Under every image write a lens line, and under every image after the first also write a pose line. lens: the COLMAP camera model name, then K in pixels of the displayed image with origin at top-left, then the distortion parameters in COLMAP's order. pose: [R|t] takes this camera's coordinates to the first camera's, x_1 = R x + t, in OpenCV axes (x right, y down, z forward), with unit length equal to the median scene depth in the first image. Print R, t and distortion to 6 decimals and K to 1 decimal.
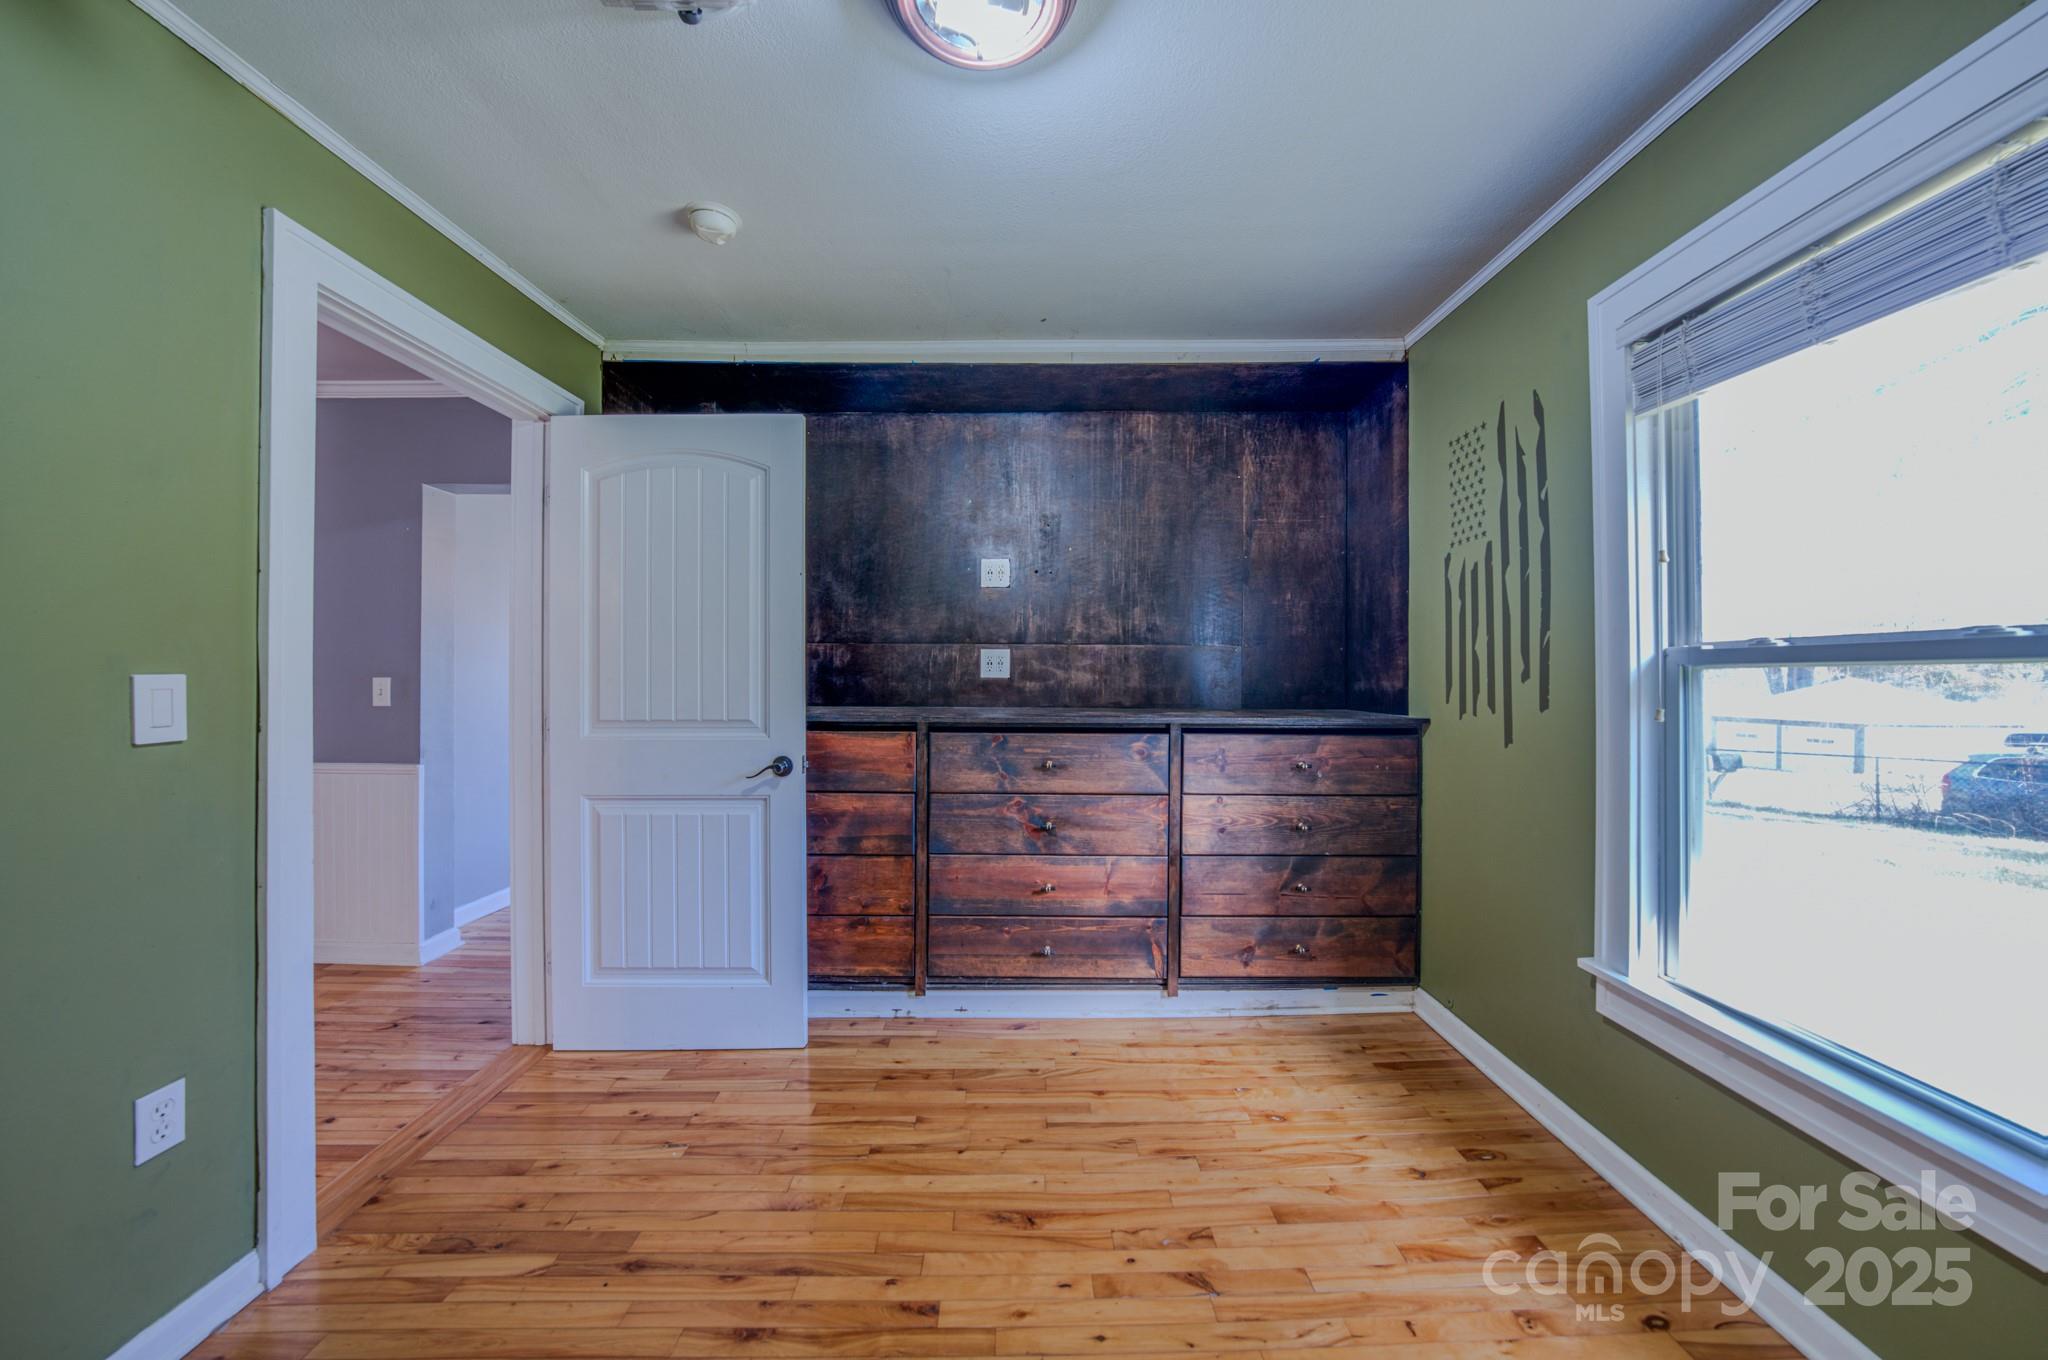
lens RADIAL K [[718.1, 0, 1025.3], [0, 718.1, 676.6], [0, 0, 1]] dist [-0.032386, 0.008155]
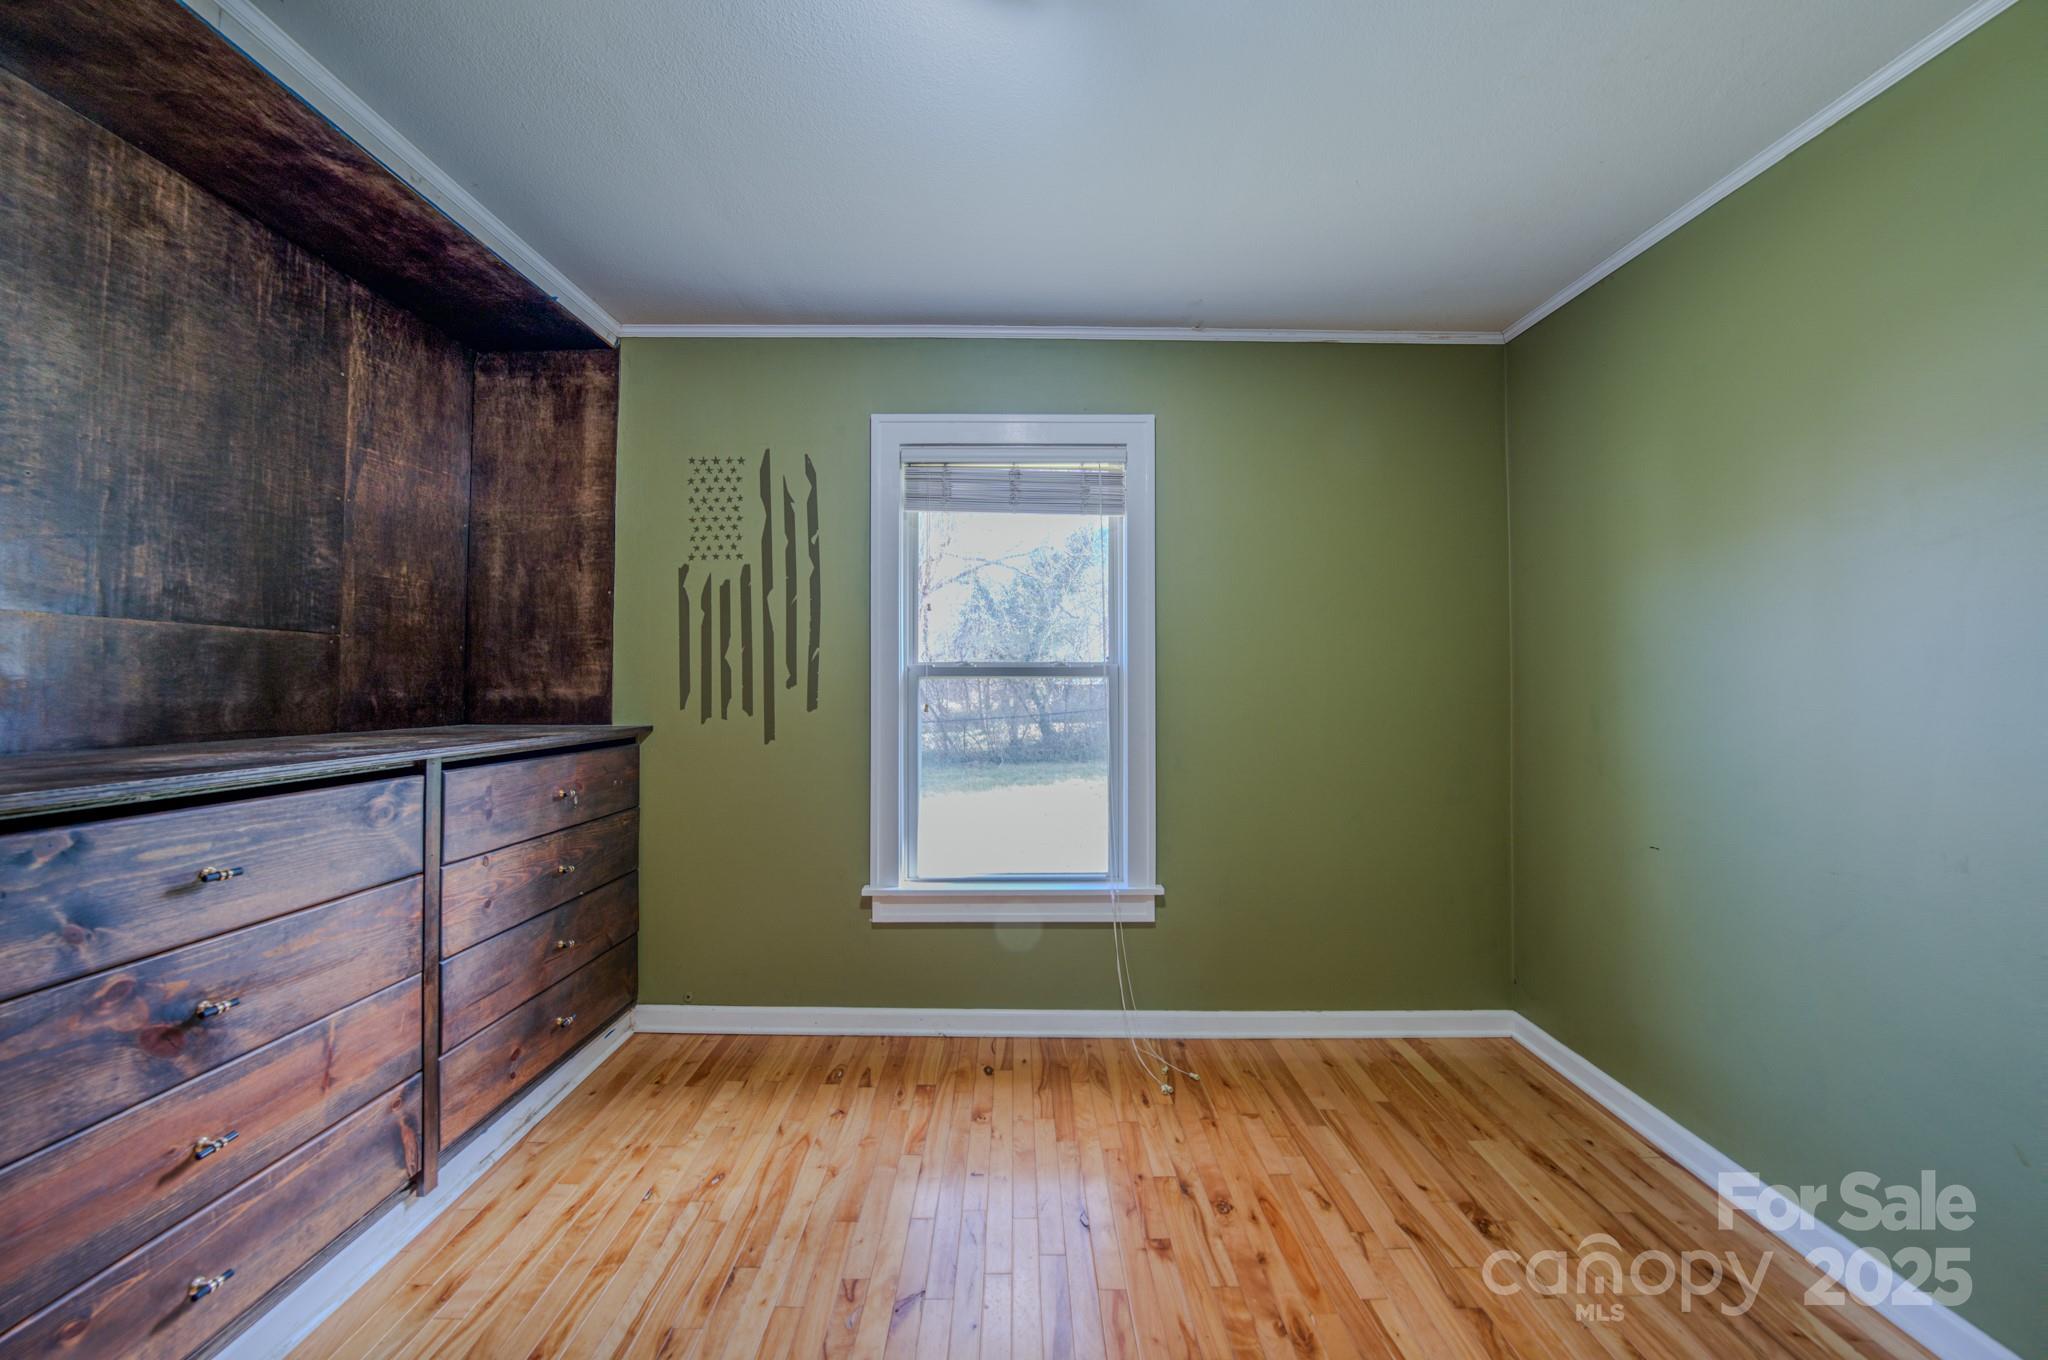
lens RADIAL K [[718.1, 0, 1025.3], [0, 718.1, 676.6], [0, 0, 1]] dist [-0.032386, 0.008155]
pose [[-0.011351, 0.009341, 0.999892, -0.420725], [-0.001338, 0.999955, -0.009357, -0.000794], [-0.999935, -0.001444, -0.011338, 0.483105]]
